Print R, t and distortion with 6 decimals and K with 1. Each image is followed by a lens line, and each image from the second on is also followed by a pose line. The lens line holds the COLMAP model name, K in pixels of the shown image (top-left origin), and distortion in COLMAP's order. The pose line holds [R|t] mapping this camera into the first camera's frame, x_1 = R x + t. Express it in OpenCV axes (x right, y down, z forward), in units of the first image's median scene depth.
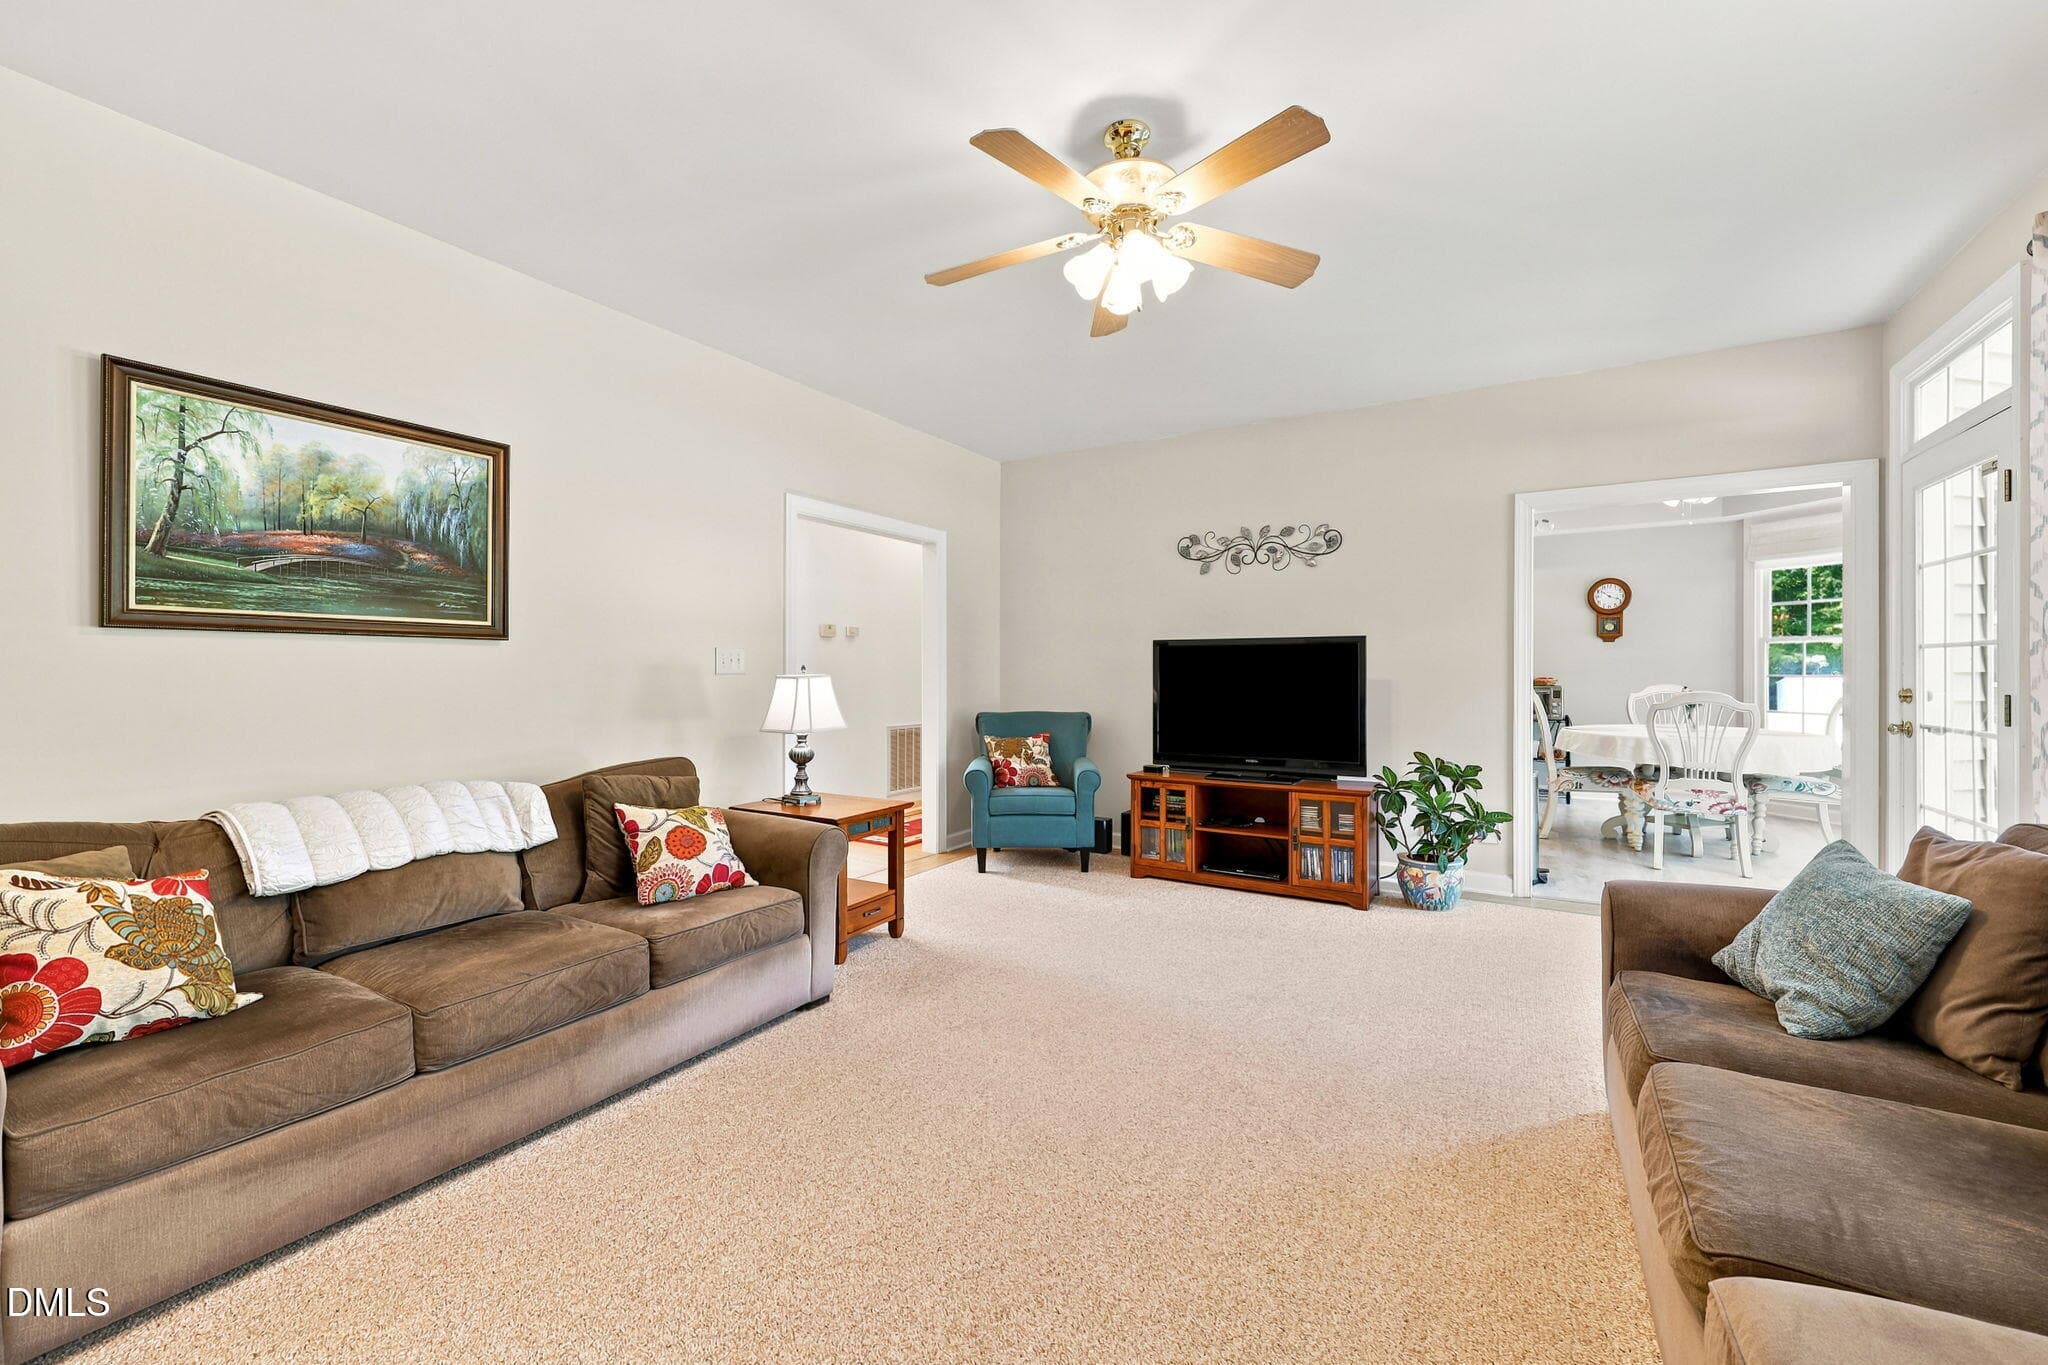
lens RADIAL K [[835.9, 0, 1029.3], [0, 835.9, 671.2], [0, 0, 1]] dist [-0.011835, -0.000474]
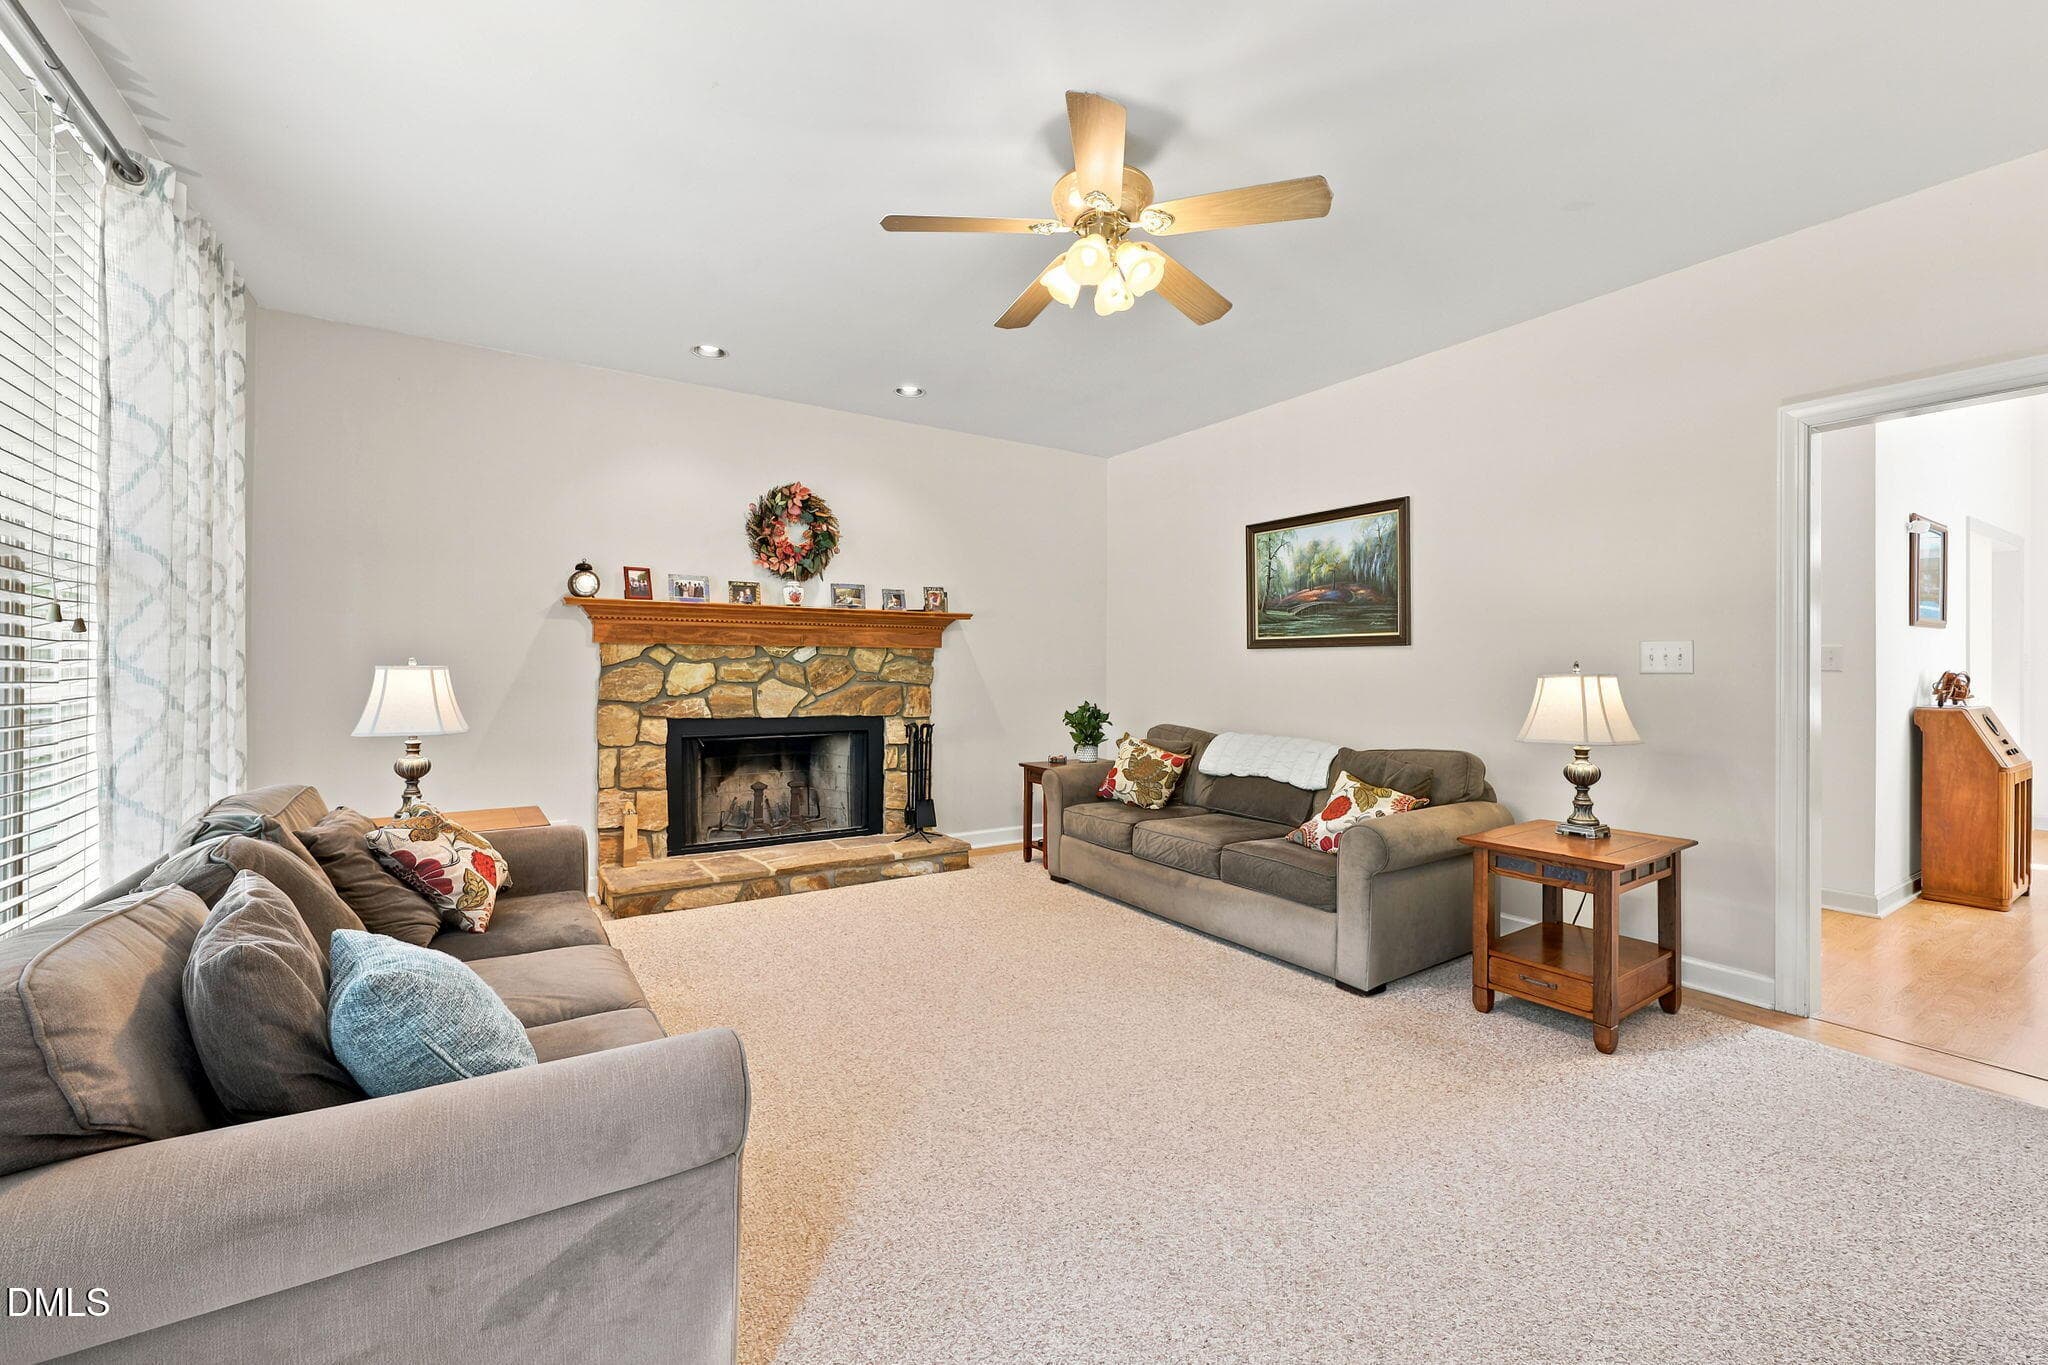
lens RADIAL K [[835.9, 0, 1029.3], [0, 835.9, 671.2], [0, 0, 1]] dist [-0.011835, -0.000474]
pose [[-0.453030, 0.002912, -0.891490, 0.945387], [-0.003685, 0.999980, 0.005139, -0.001565], [0.891488, 0.005613, -0.453010, 1.235910]]
